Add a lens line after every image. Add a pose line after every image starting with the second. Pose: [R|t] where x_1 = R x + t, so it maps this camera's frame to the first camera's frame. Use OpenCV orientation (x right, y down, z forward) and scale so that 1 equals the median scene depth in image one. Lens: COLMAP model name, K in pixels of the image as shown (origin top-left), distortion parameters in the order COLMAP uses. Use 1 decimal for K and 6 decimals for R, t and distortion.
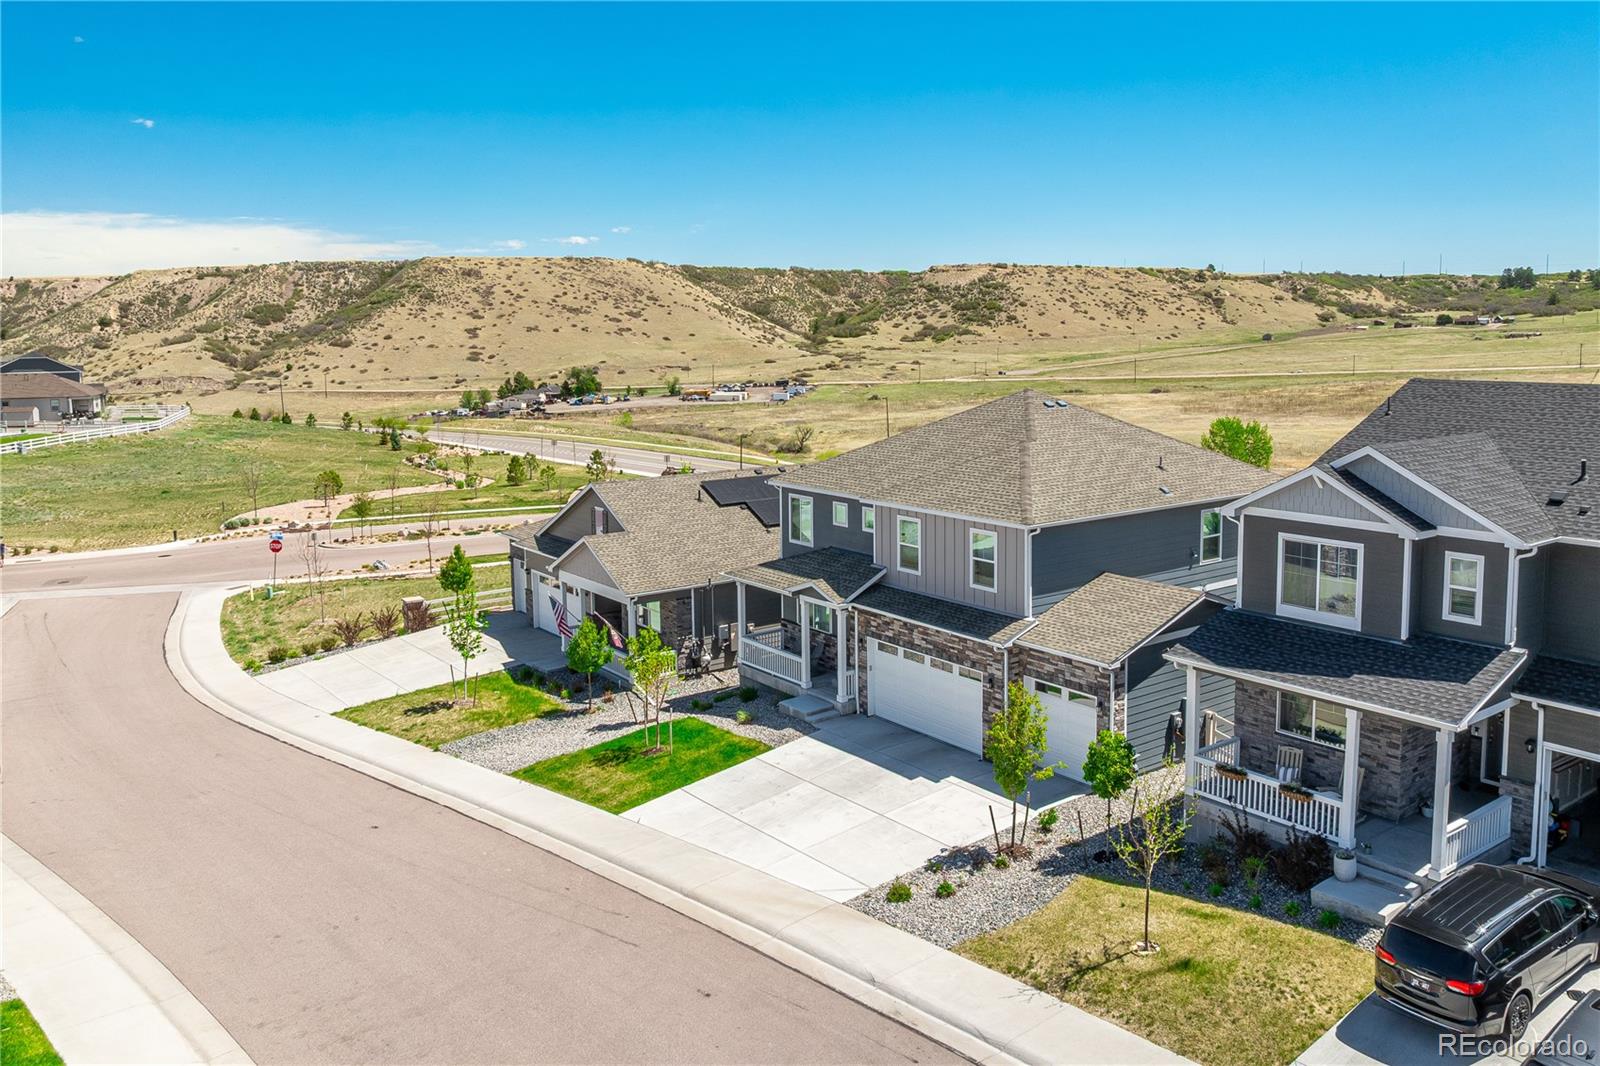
lens RADIAL K [[1232.5, 0, 813.7], [0, 1232.5, 439.9], [0, 0, 1]] dist [-0.048656, -0.002789]
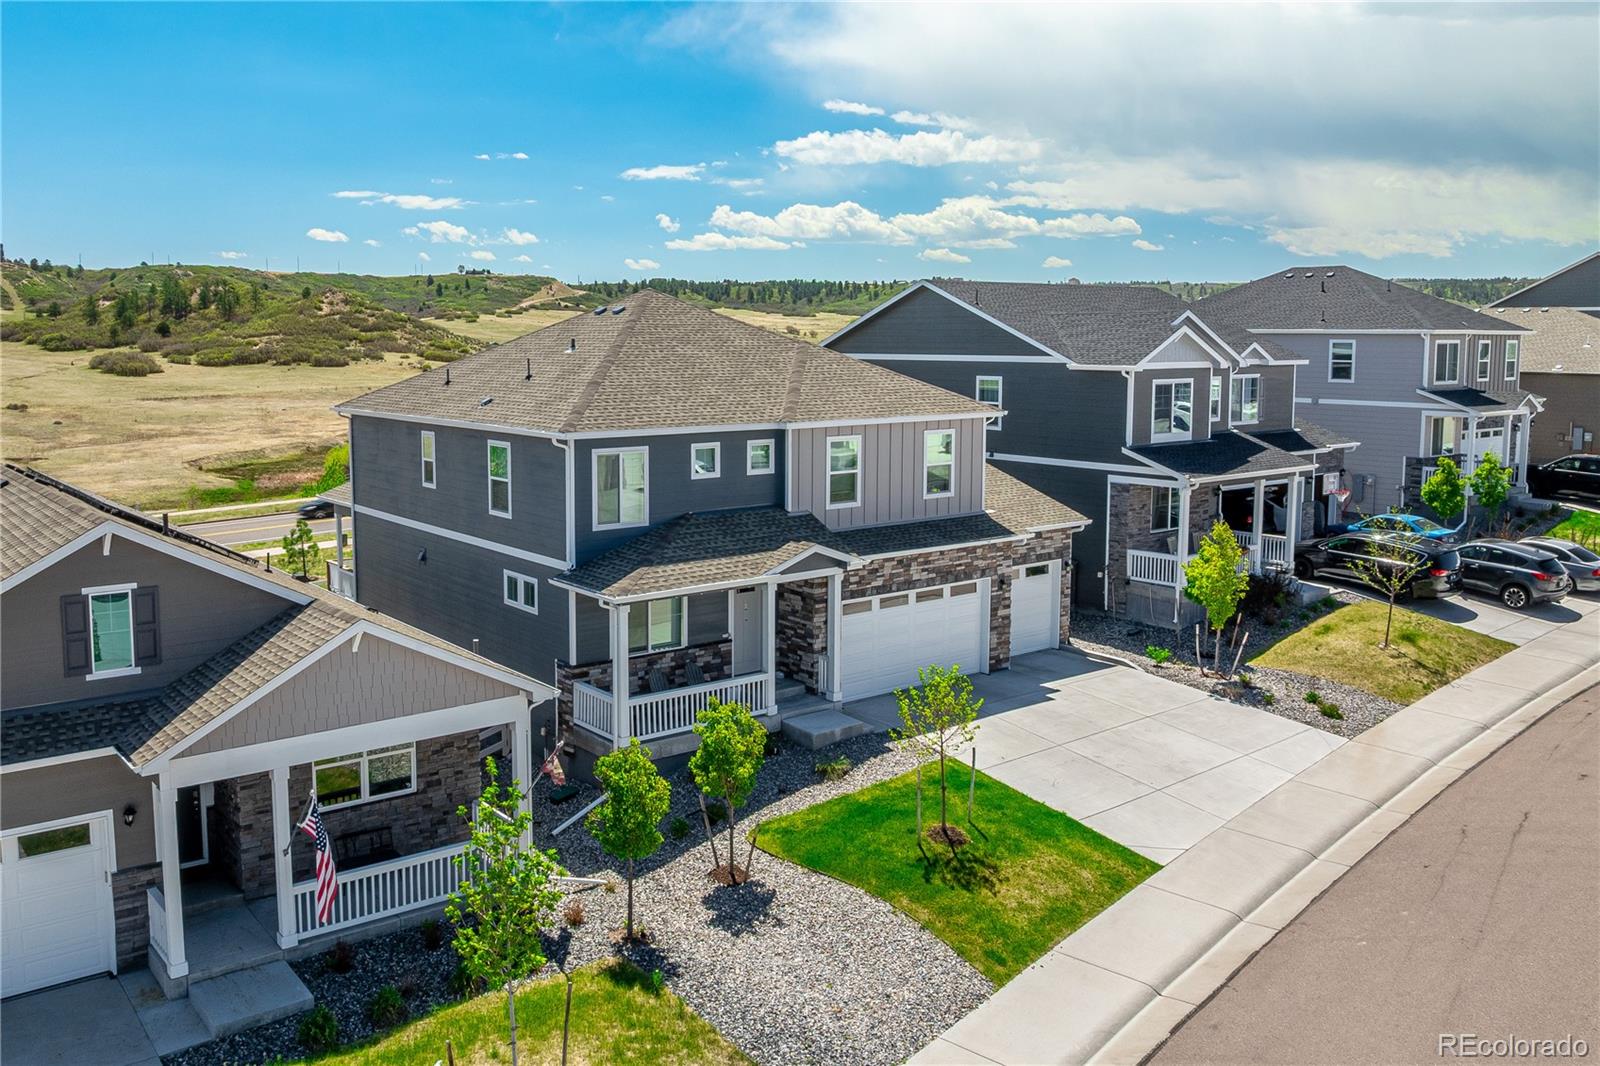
lens RADIAL K [[1313.8, 0, 709.2], [0, 1313.8, 494.2], [0, 0, 1]] dist [-0.041577, -0.006184]
pose [[0.006421, -0.111513, 0.993742, -0.653787], [0.091175, 0.989689, 0.110469, -0.000238], [-0.995814, 0.089895, 0.016522, 0.932270]]
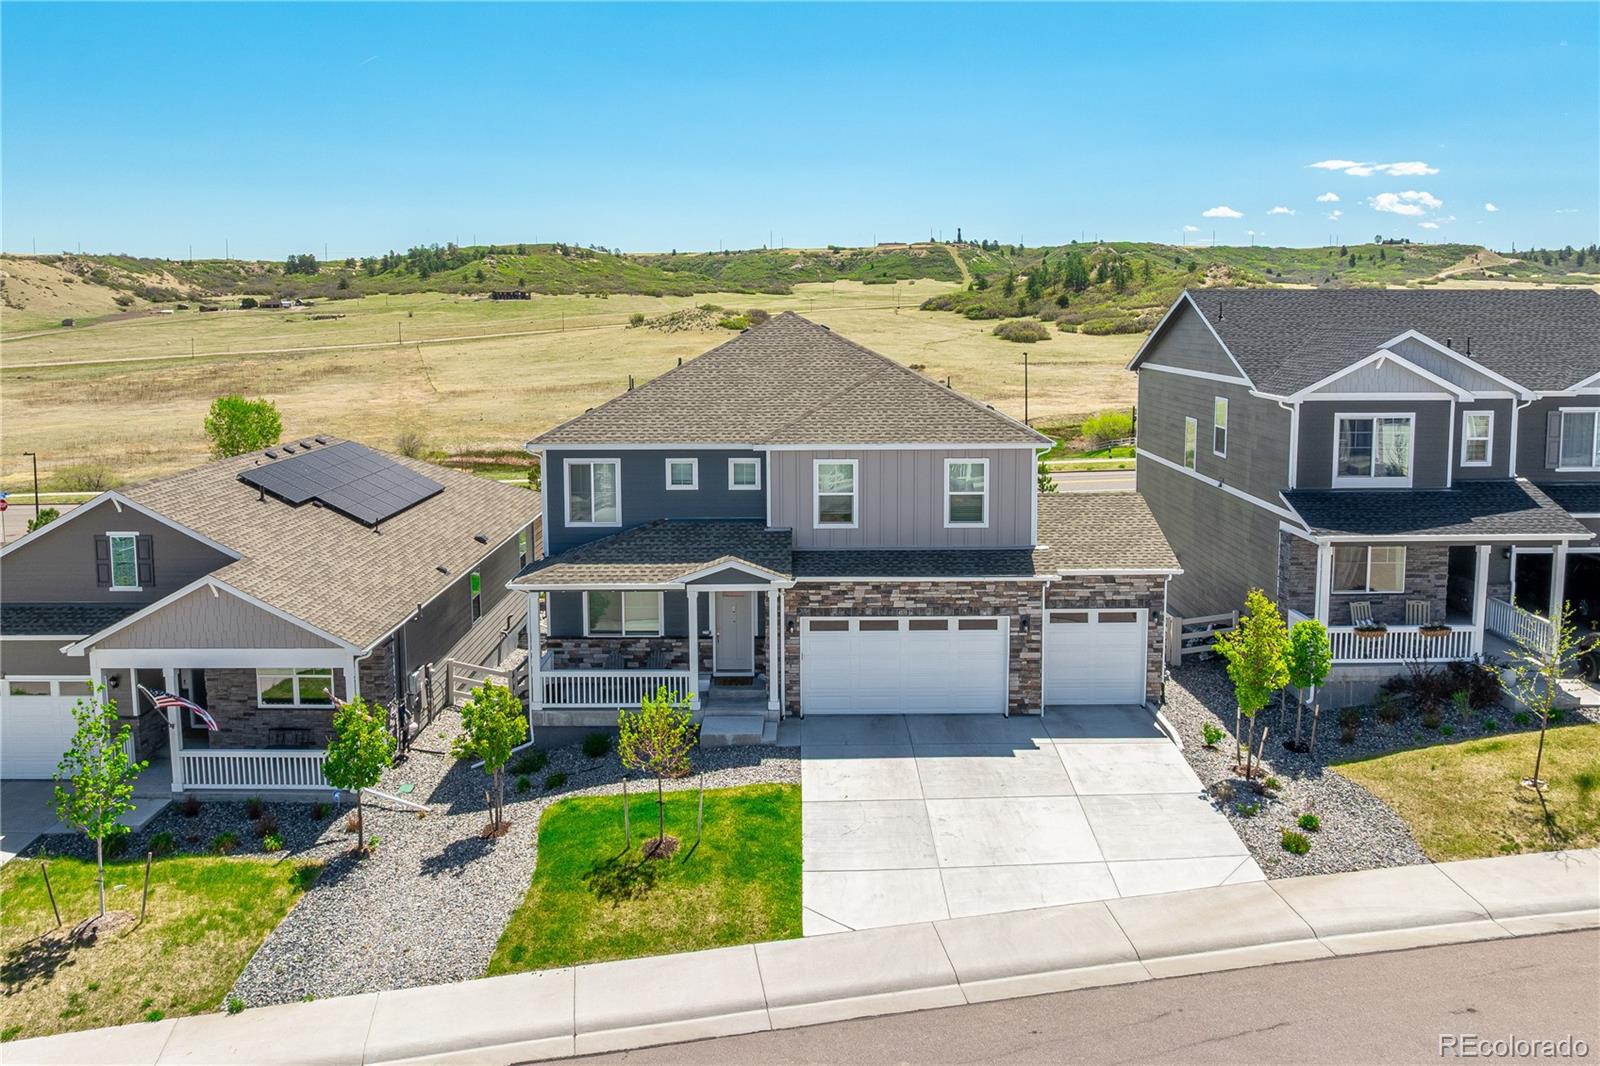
lens RADIAL K [[1222.5, 0, 798.0], [0, 1222.5, 468.3], [0, 0, 1]] dist [-0.037940, -0.004698]
pose [[0.600930, -0.099149, 0.793128, -0.497718], [0.071676, 0.994963, 0.070074, 0.009282], [-0.796081, 0.014738, 0.605010, 0.463942]]
